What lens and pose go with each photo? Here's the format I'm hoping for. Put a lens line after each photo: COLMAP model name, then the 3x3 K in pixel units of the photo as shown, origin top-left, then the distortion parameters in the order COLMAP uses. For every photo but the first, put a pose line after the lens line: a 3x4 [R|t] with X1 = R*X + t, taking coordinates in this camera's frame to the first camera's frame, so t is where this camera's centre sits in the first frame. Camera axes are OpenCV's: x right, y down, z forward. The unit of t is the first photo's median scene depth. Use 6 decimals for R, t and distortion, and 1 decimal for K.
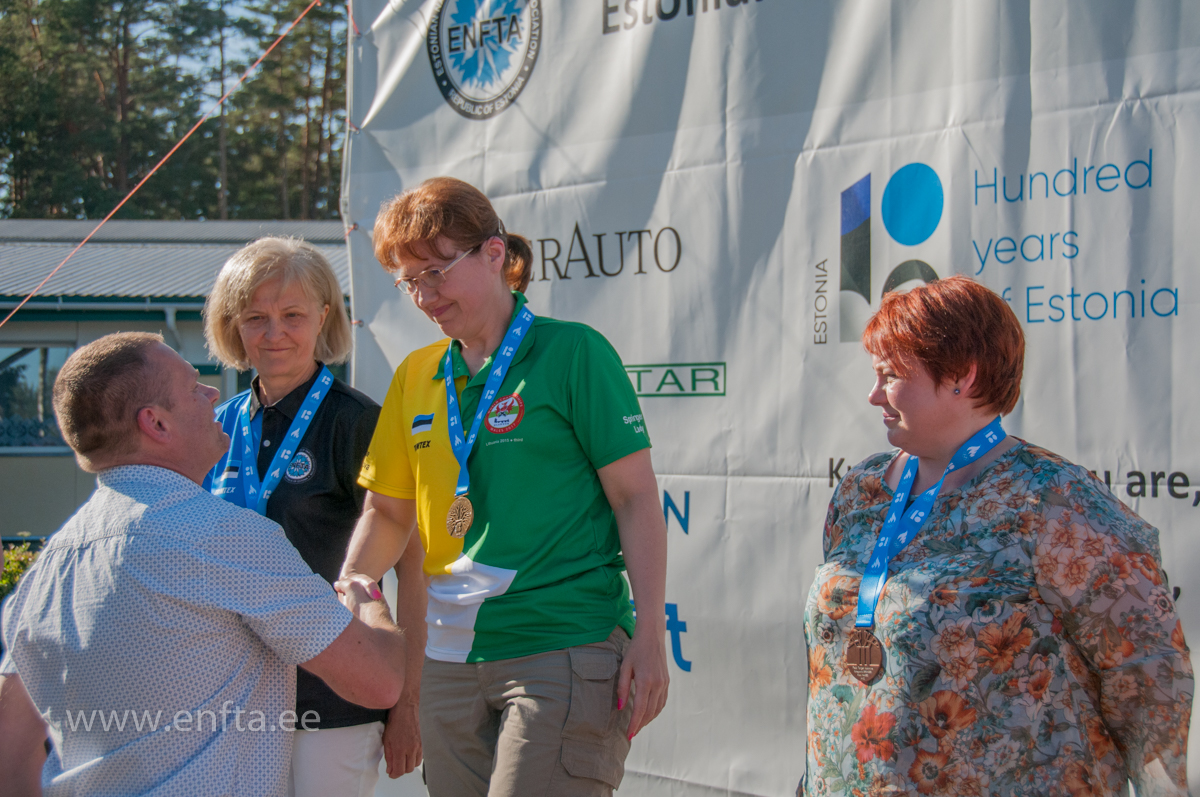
lens RADIAL K [[1946.3, 0, 600.0], [0, 1946.3, 398.5], [0, 0, 1]] dist [0.302907, 0.155298]
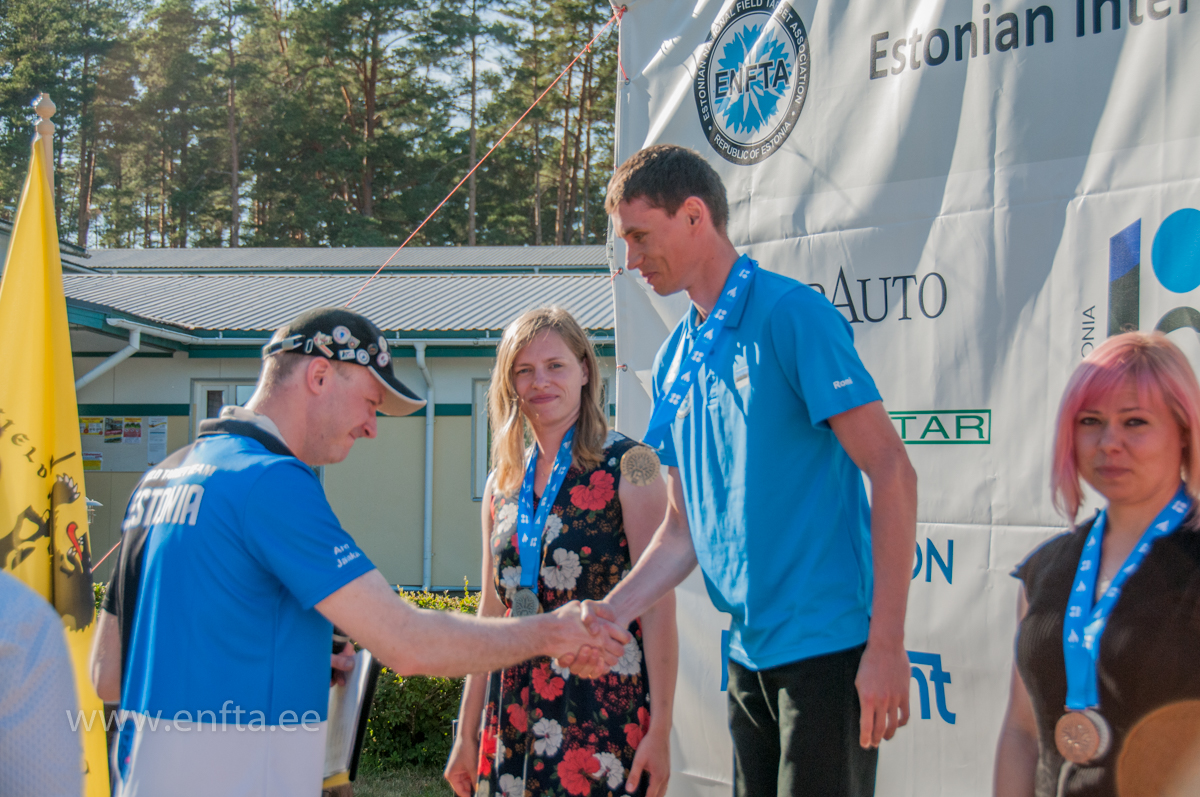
lens RADIAL K [[2315.0, 0, 602.6], [0, 2315.0, 442.3], [0, 0, 1]] dist [0.060226, 0.059437]
pose [[0.991964, 0.009438, -0.126166, 0.016766], [-0.009407, 0.999955, 0.000843, -0.001130], [0.126168, 0.000351, 0.992009, -0.179966]]
